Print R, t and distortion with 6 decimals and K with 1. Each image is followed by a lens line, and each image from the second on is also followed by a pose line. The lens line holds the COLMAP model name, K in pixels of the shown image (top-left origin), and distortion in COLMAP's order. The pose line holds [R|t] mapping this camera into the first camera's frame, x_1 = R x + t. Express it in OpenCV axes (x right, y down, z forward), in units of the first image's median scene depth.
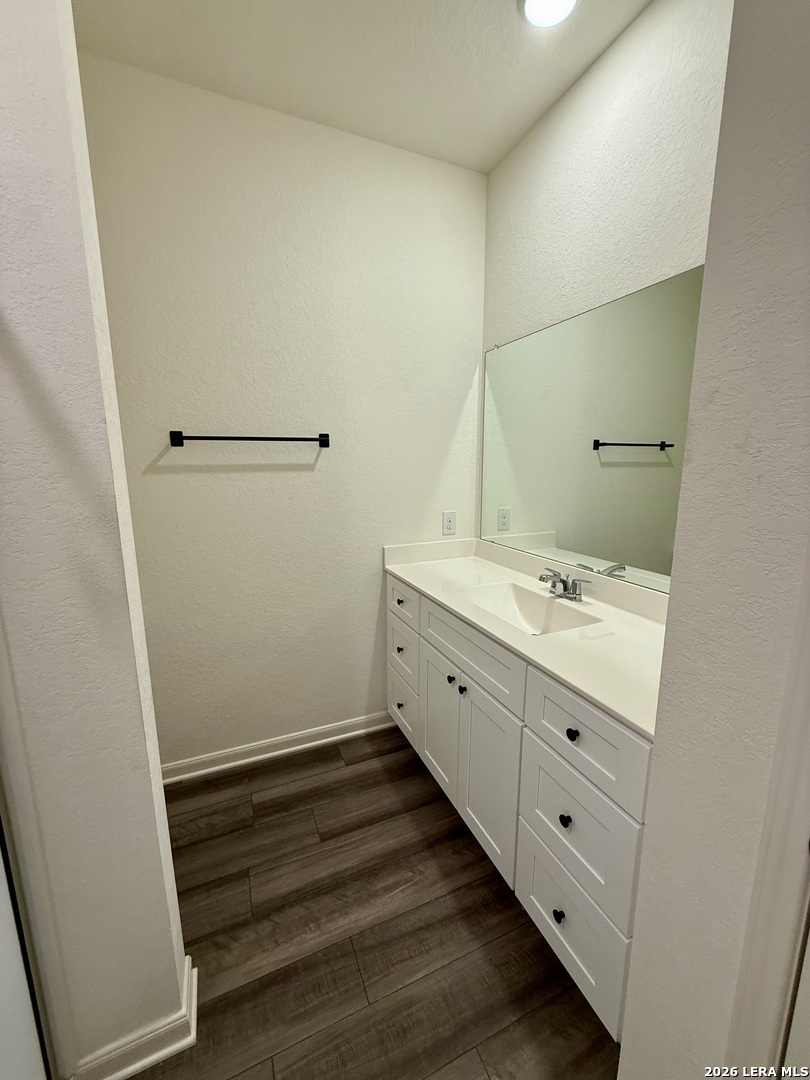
lens RADIAL K [[429.6, 0, 406.3], [0, 429.6, 536.6], [0, 0, 1]] dist [0.000652, -0.000042]
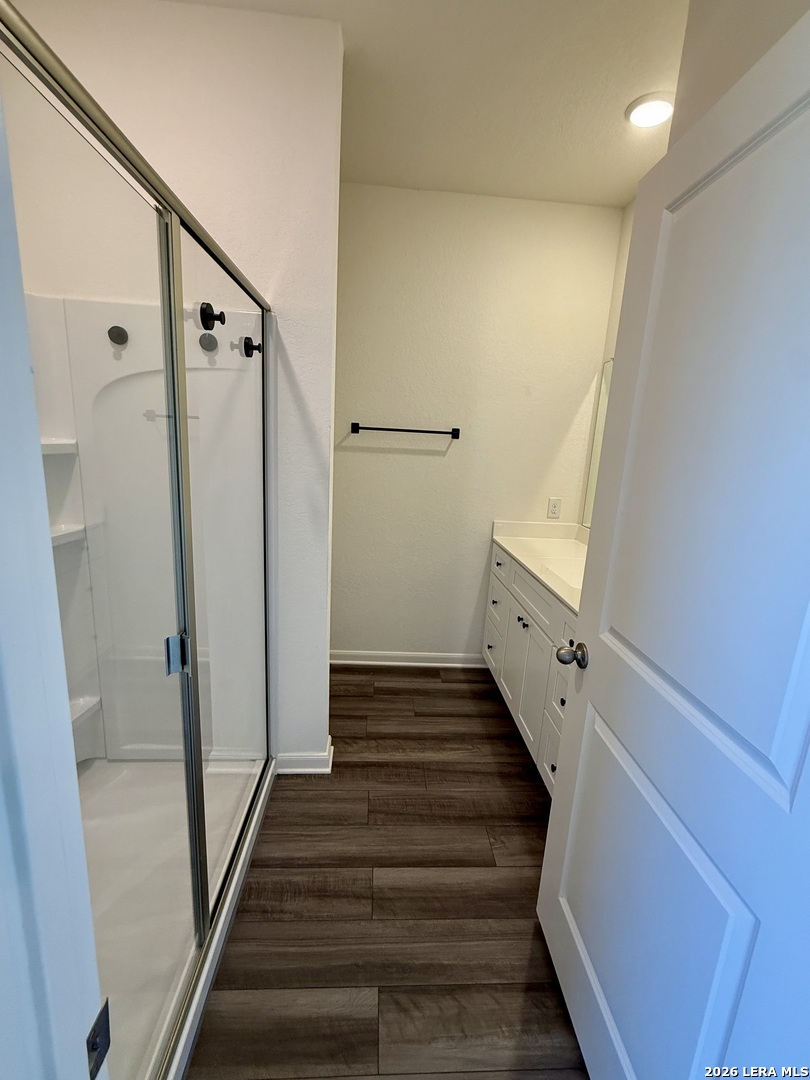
lens RADIAL K [[467.0, 0, 405.7], [0, 467.0, 541.3], [0, 0, 1]] dist [-0.000788, -0.000419]
pose [[0.936303, 0.128170, -0.326969, 0.191802], [-0.117265, 0.991689, 0.052941, 0.049058], [0.331037, -0.011227, 0.943551, -0.438160]]
